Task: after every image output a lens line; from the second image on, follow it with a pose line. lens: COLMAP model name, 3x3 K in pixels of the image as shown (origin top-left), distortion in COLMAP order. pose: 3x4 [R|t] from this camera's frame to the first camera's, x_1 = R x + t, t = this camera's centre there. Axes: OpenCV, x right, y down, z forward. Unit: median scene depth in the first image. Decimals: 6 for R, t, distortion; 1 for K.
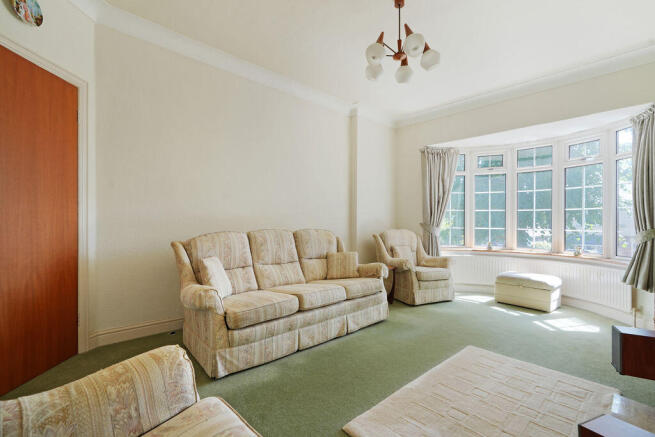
lens RADIAL K [[298.1, 0, 326.9], [0, 298.1, 221.7], [0, 0, 1]] dist [0.001031, 0.000363]
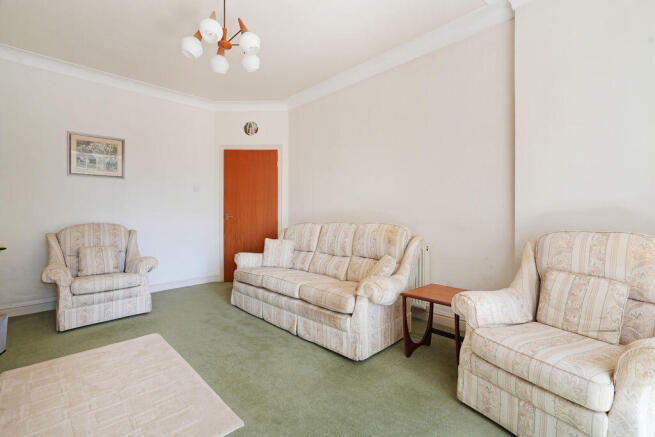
lens RADIAL K [[298.1, 0, 326.9], [0, 298.1, 217.2], [0, 0, 1]] dist [0.001031, 0.000363]
pose [[0.027201, -0.003377, -0.999624, 0.997124], [0.002655, 0.999991, -0.003306, 0.012329], [0.999626, -0.002564, 0.027210, 1.069817]]
